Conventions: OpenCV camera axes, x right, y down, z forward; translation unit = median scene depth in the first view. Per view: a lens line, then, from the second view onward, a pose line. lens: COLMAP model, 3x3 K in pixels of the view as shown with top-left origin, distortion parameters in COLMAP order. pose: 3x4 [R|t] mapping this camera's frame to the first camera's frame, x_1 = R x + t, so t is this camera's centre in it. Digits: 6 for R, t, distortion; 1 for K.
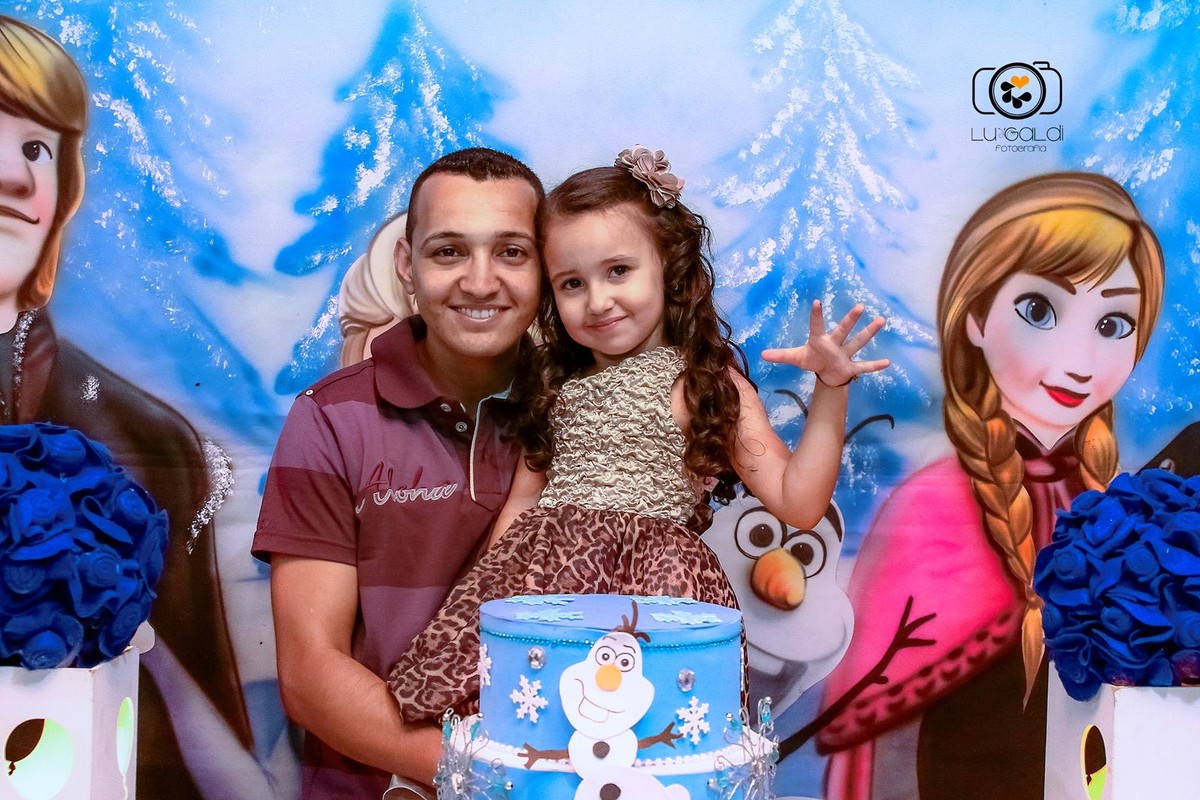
lens RADIAL K [[1548.0, 0, 618.3], [0, 1548.0, 353.6], [0, 0, 1]] dist [-0.090326, 0.000000]
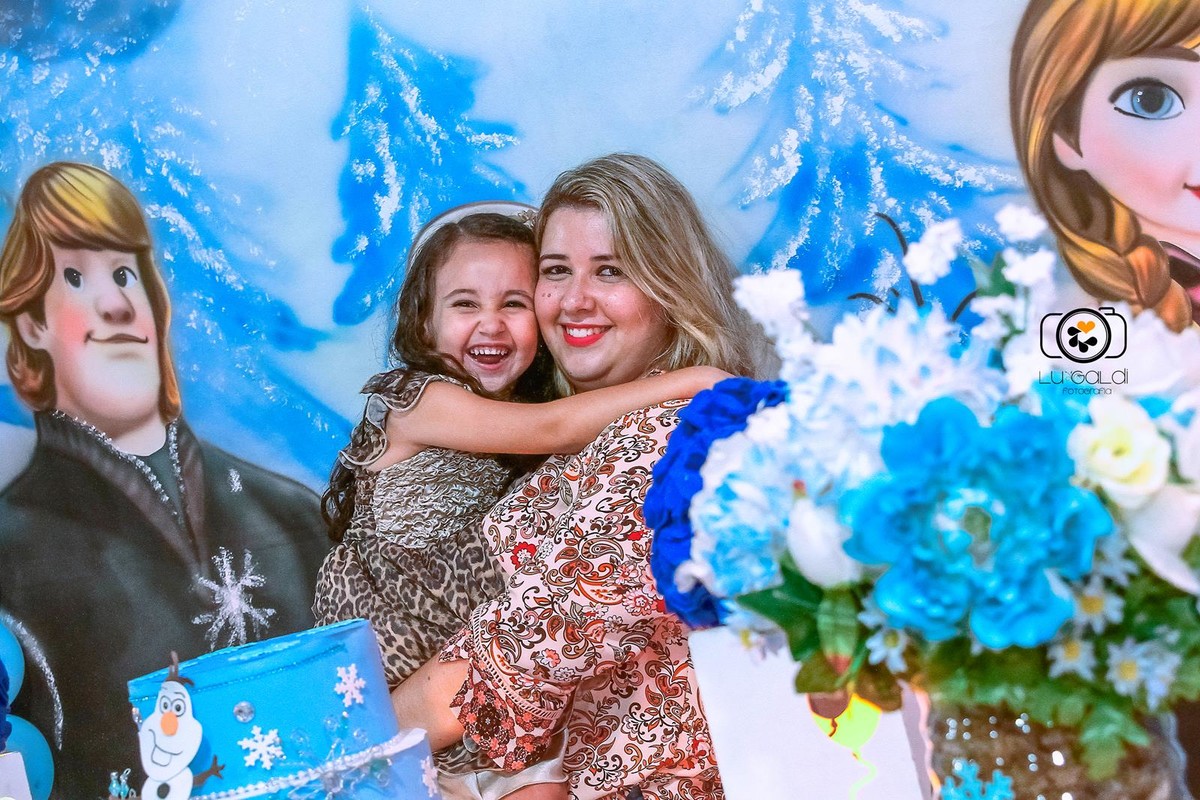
lens RADIAL K [[2036.4, 0, 601.5], [0, 2036.4, 403.7], [0, 0, 1]] dist [-0.021483, 0.000000]
pose [[0.817282, -0.242385, -0.522781, 0.579804], [0.284946, 0.958543, 0.001043, 0.041643], [0.500855, -0.149817, 0.852466, -0.032628]]
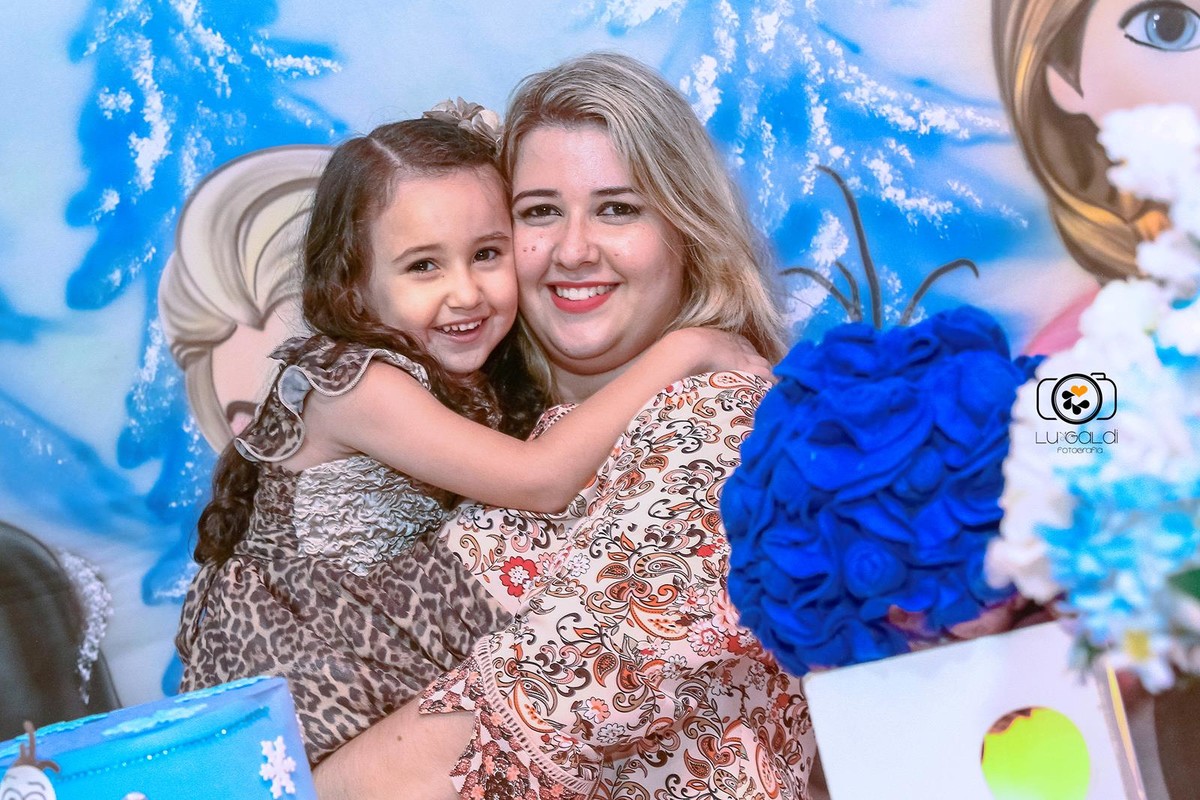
lens RADIAL K [[2607.9, 0, 559.2], [0, 2607.9, 409.9], [0, 0, 1]] dist [0.073551, 0.000000]
pose [[0.897367, -0.254344, -0.360613, 0.419303], [0.283184, 0.958640, 0.028551, 0.022297], [0.338436, -0.127741, 0.932278, -0.088093]]
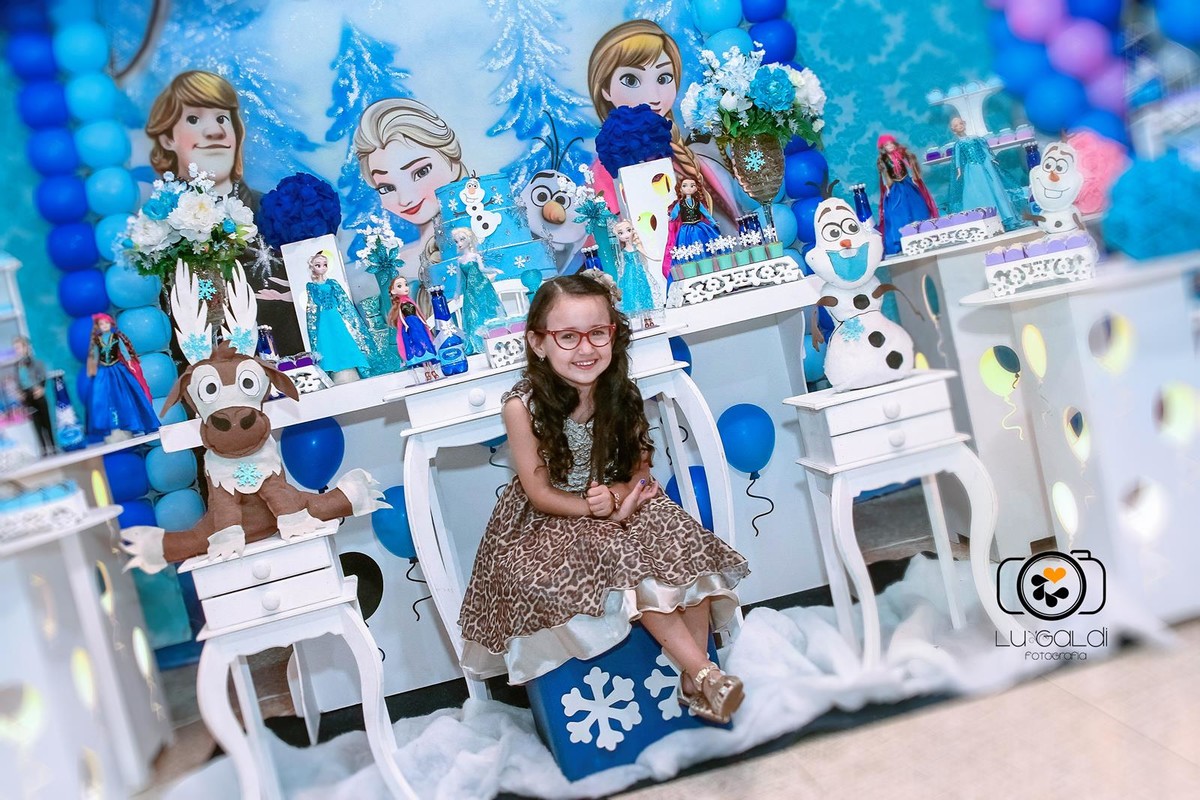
lens RADIAL K [[1456.0, 0, 570.5], [0, 1456.0, 379.6], [0, 0, 1]] dist [-0.084026, 0.000000]
pose [[0.965949, -0.258570, 0.009183, 0.040495], [0.257266, 0.963641, 0.072179, 0.251838], [-0.027512, -0.067359, 0.997349, -1.392374]]
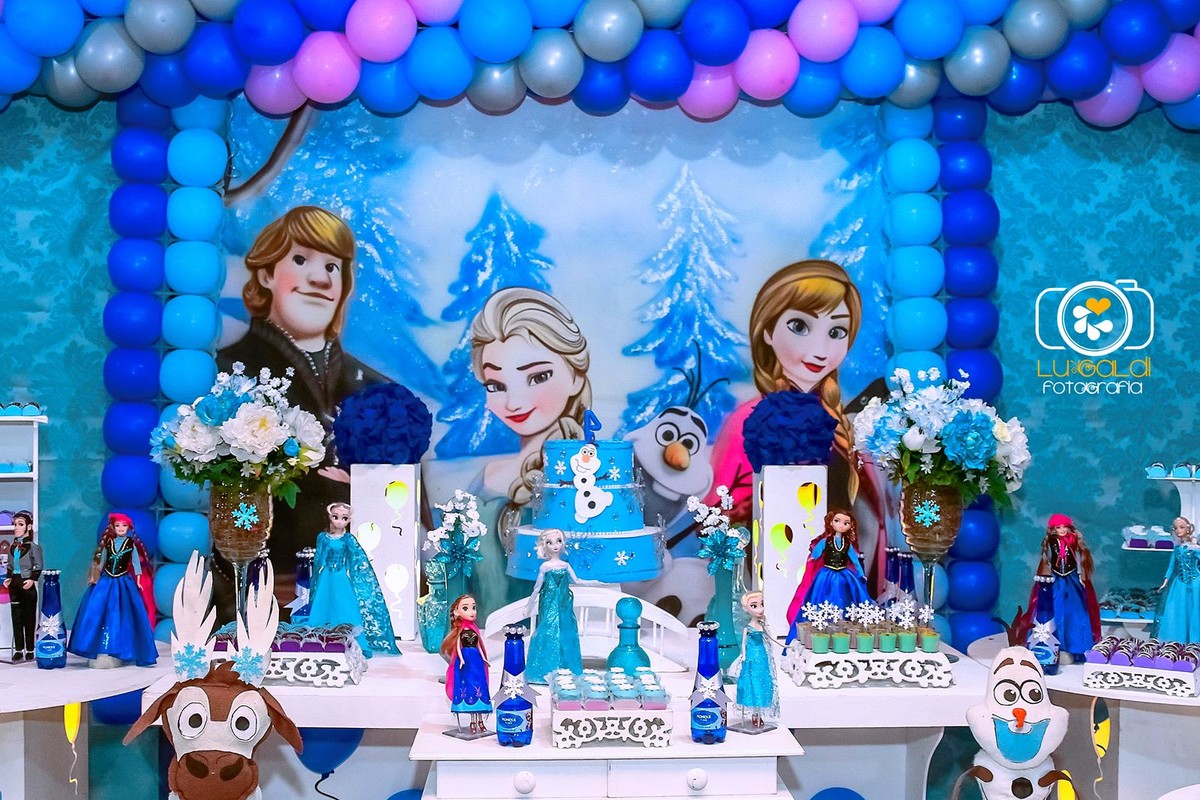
lens RADIAL K [[1456.0, 0, 572.3], [0, 1456.0, 377.6], [0, 0, 1]] dist [-0.084026, 0.000000]
pose [[0.998503, -0.025207, -0.048533, 0.062127], [0.026169, 0.999472, 0.019273, -0.005446], [0.048022, -0.020514, 0.998636, -1.060316]]
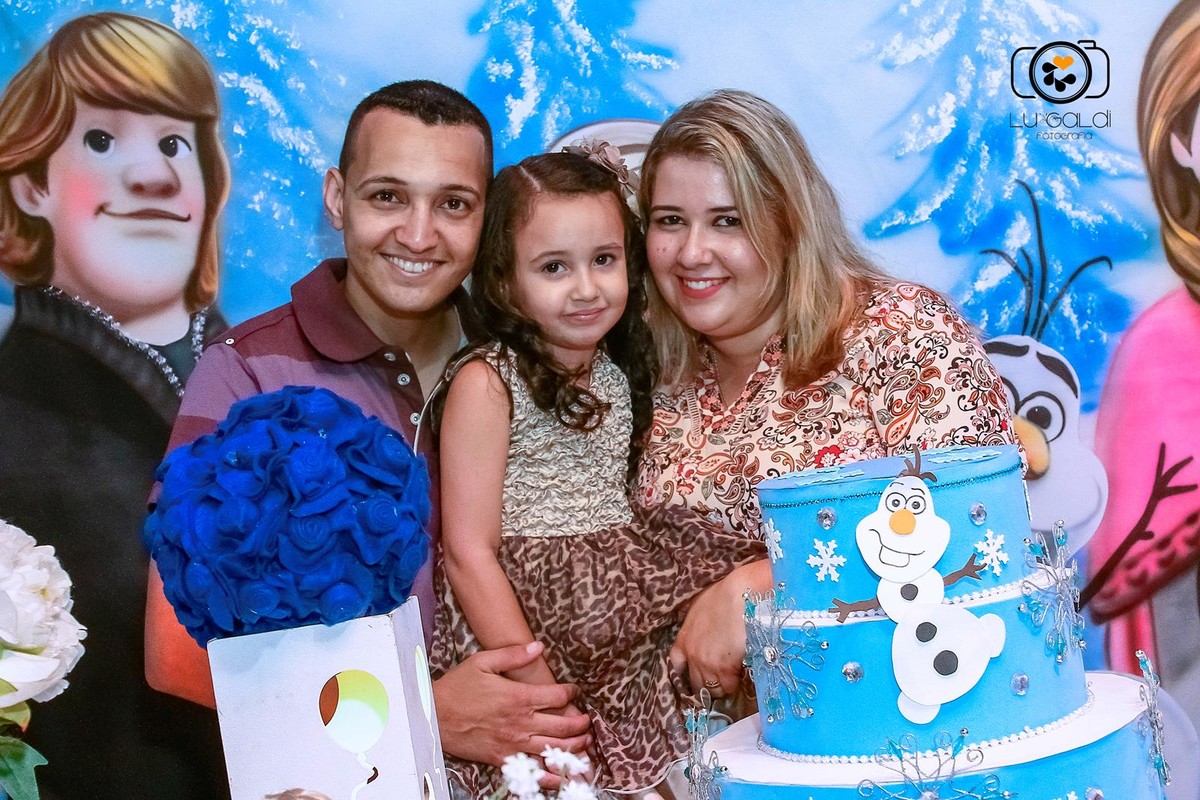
lens RADIAL K [[1750.1, 0, 650.6], [0, 1750.1, 404.1], [0, 0, 1]] dist [-0.069319, 0.000000]
pose [[0.981539, -0.179016, -0.067342, -0.042604], [0.182487, 0.981964, 0.049455, 0.026567], [0.057274, -0.060831, 0.996504, -0.076925]]
